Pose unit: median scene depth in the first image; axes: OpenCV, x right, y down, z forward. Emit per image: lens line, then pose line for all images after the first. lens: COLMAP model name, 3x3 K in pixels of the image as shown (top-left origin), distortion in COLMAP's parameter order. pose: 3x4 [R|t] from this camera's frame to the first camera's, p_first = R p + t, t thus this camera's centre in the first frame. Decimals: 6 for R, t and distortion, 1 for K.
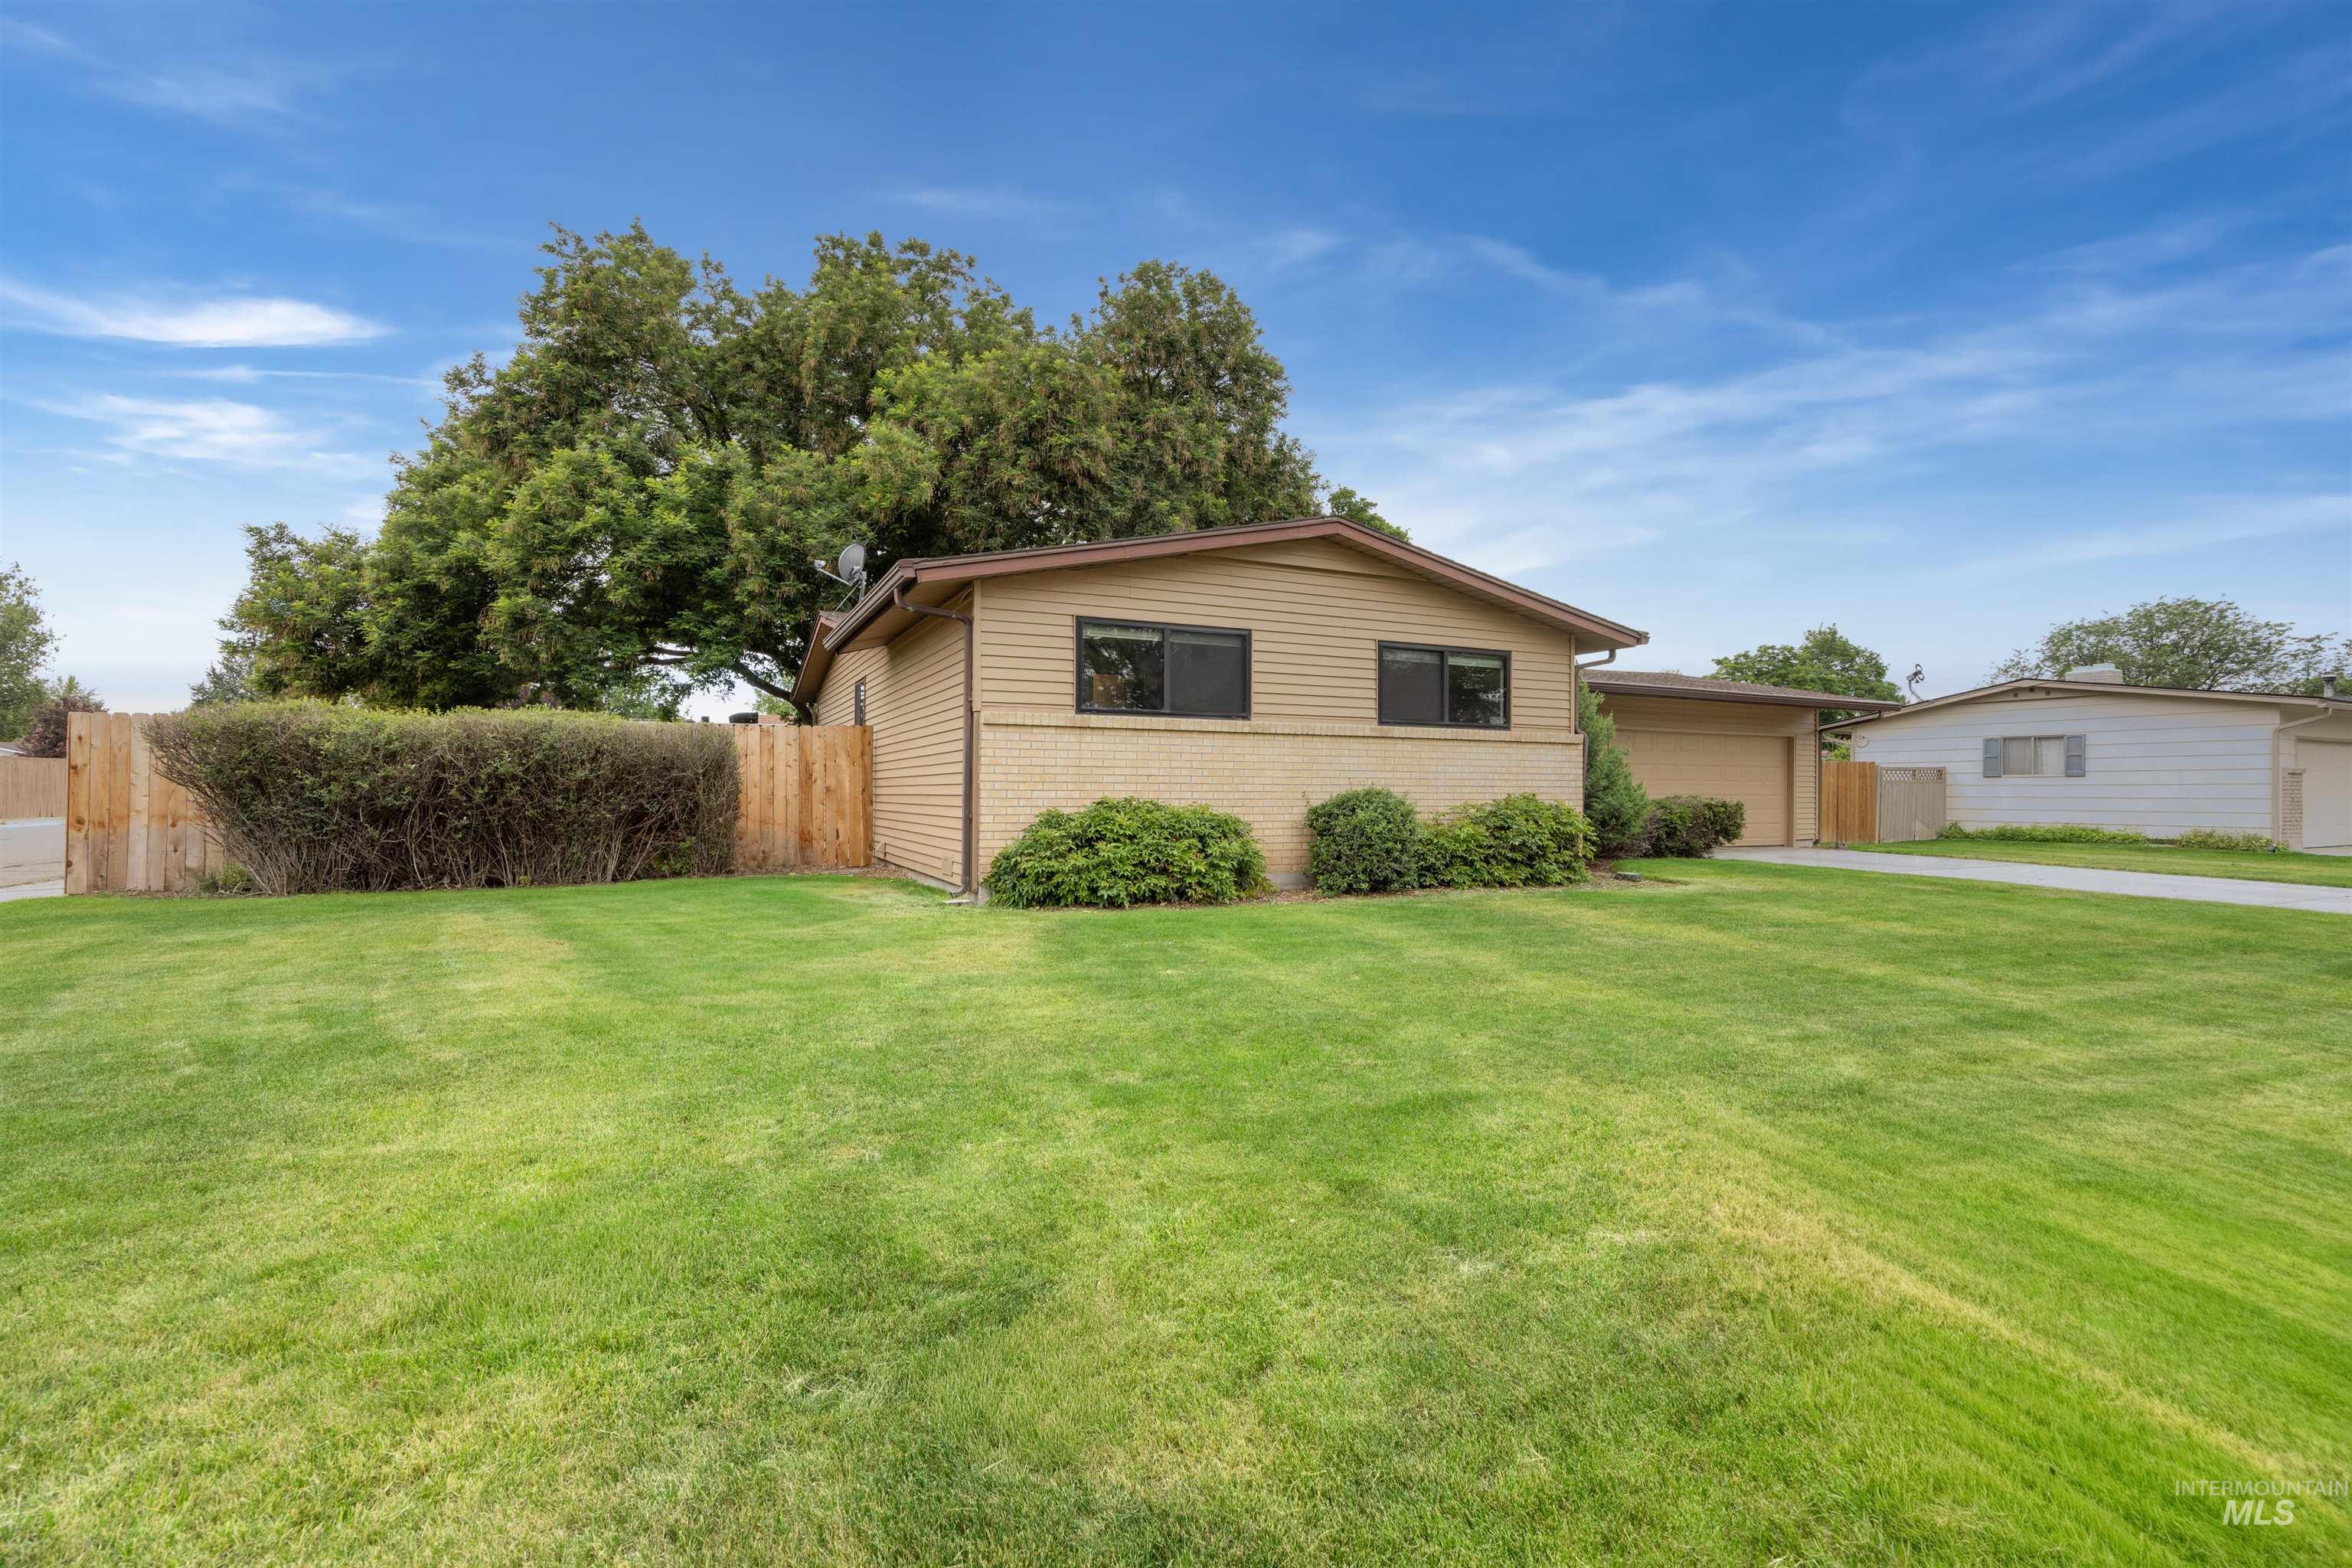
lens RADIAL K [[1060.2, 0, 1176.0], [0, 1060.2, 784.0], [0, 0, 1]] dist [-0.011153, 0.000010]
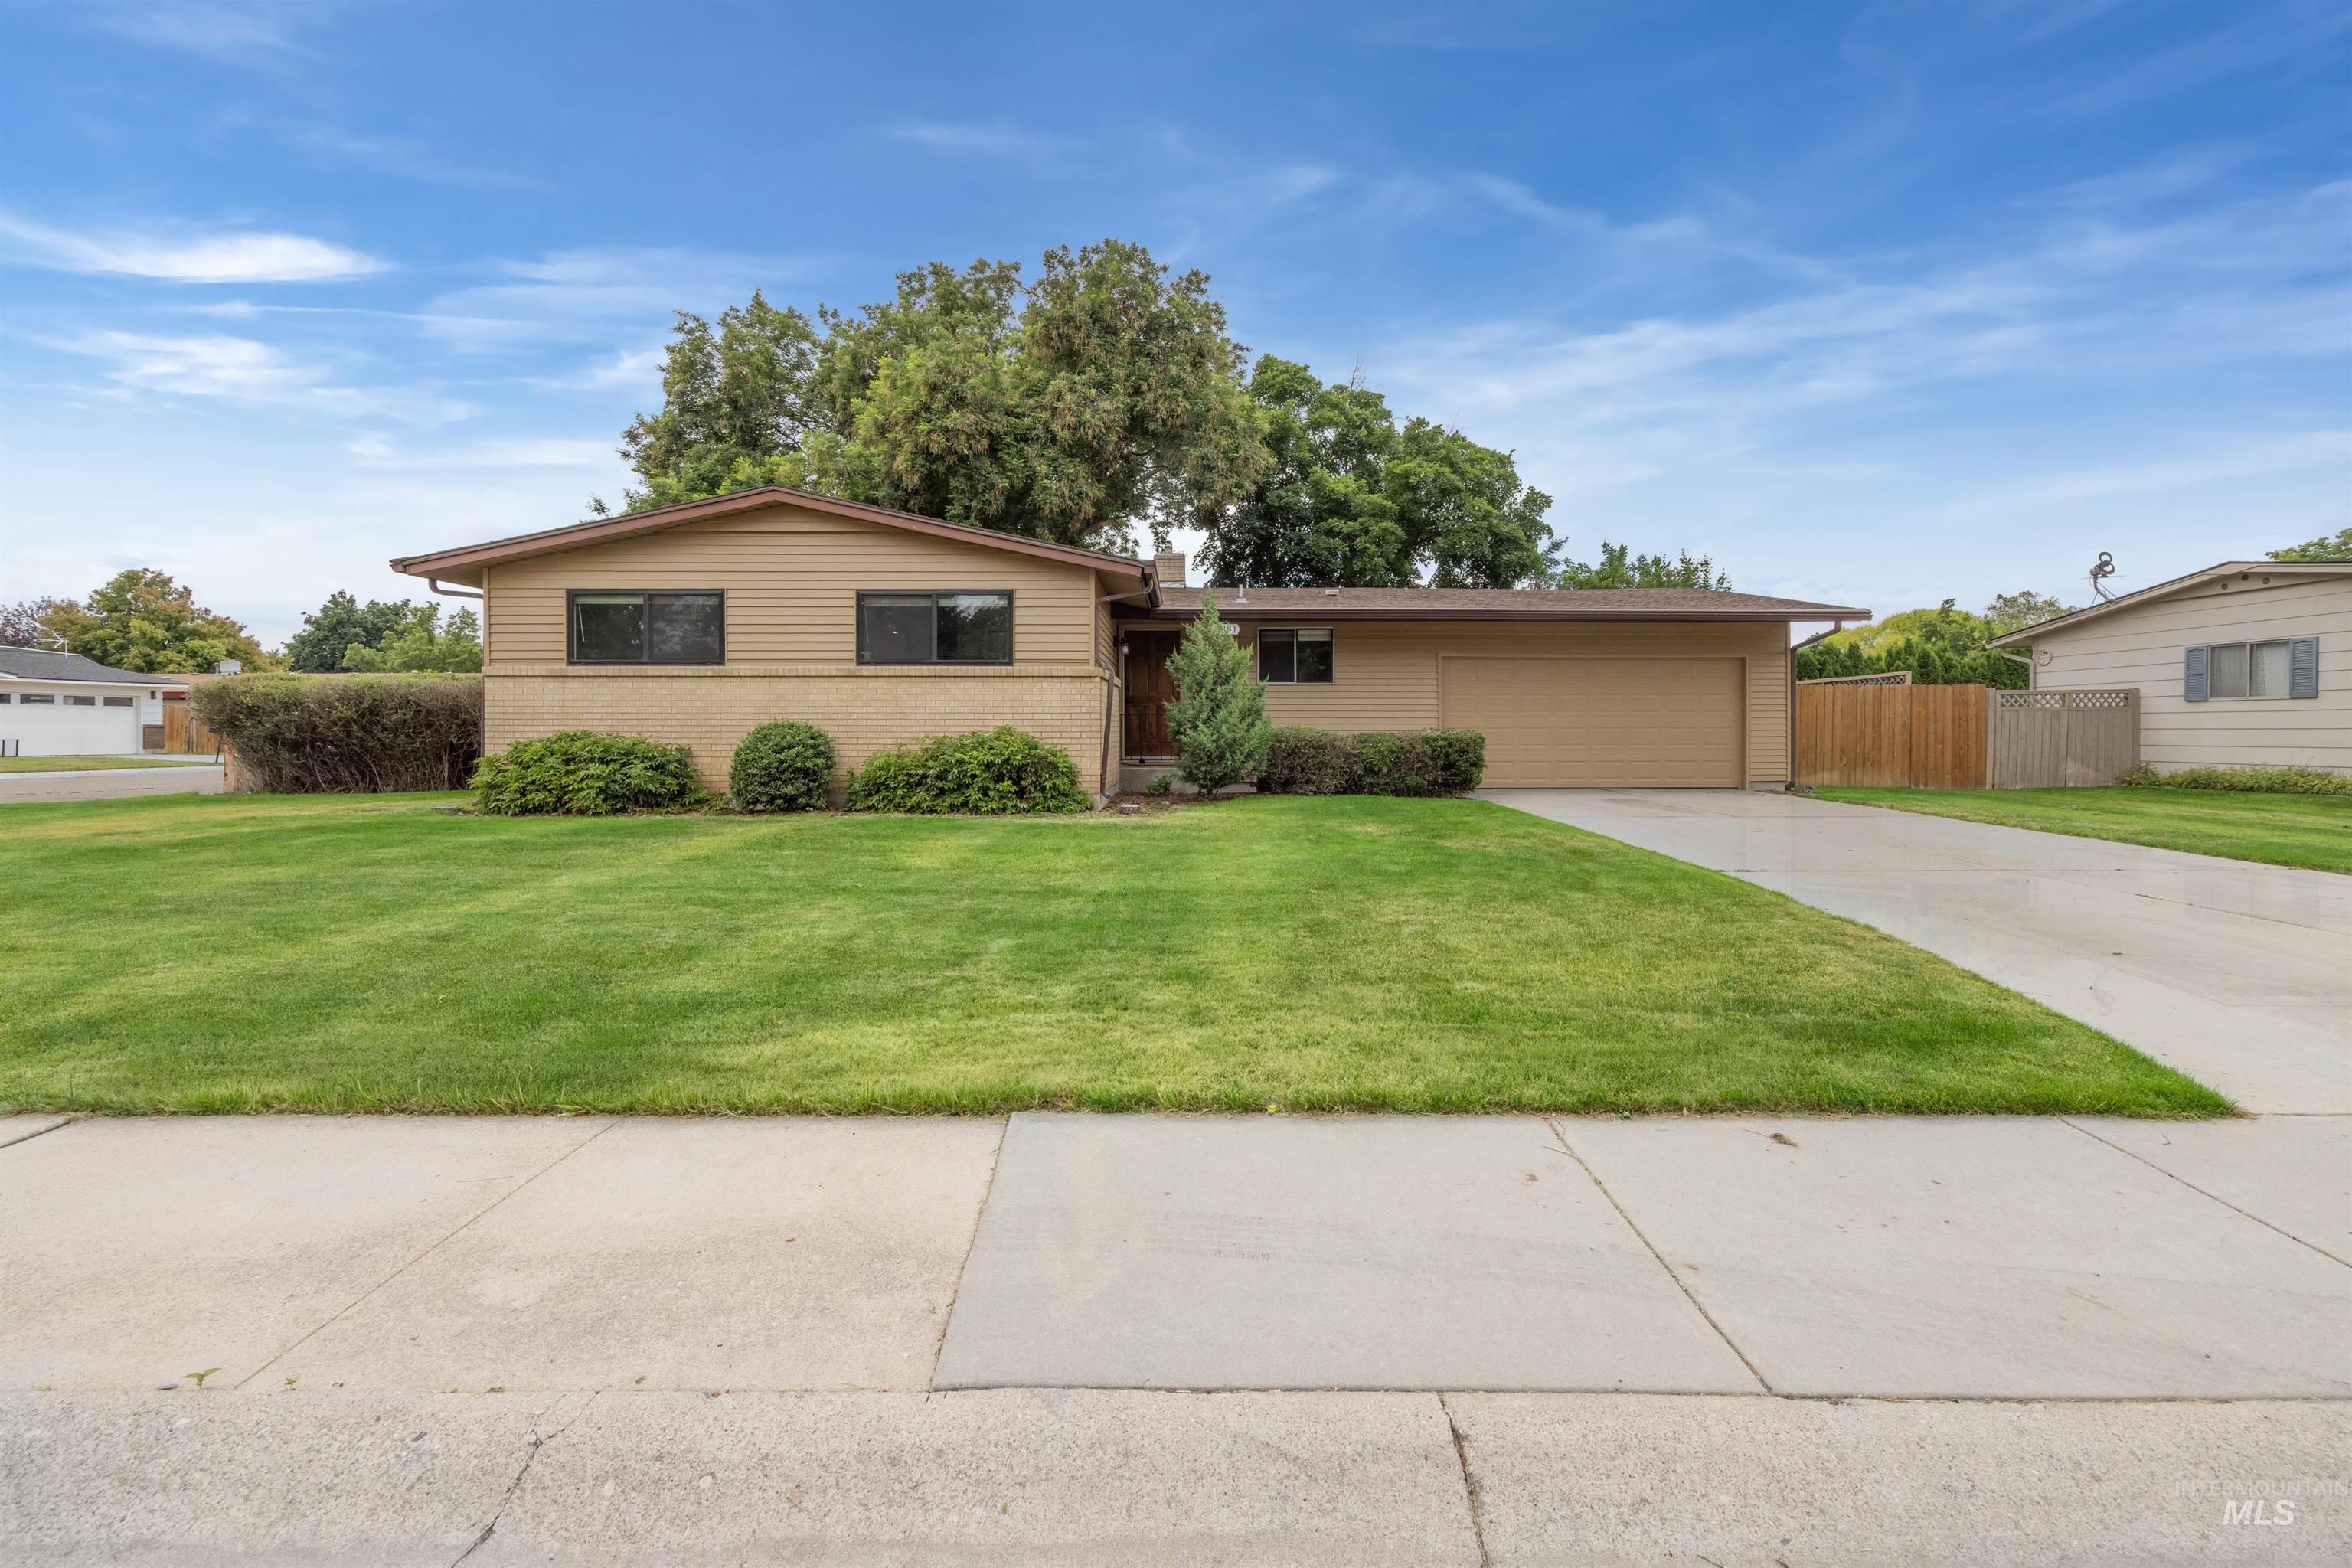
lens RADIAL K [[994.9, 0, 1179.0], [0, 994.9, 743.2], [0, 0, 1]] dist [-0.000250, -0.000116]
pose [[0.908830, -0.000752, -0.417167, 0.935538], [0.008267, 0.999834, 0.016208, 0.012162], [0.417086, -0.018179, 0.908685, 0.186212]]
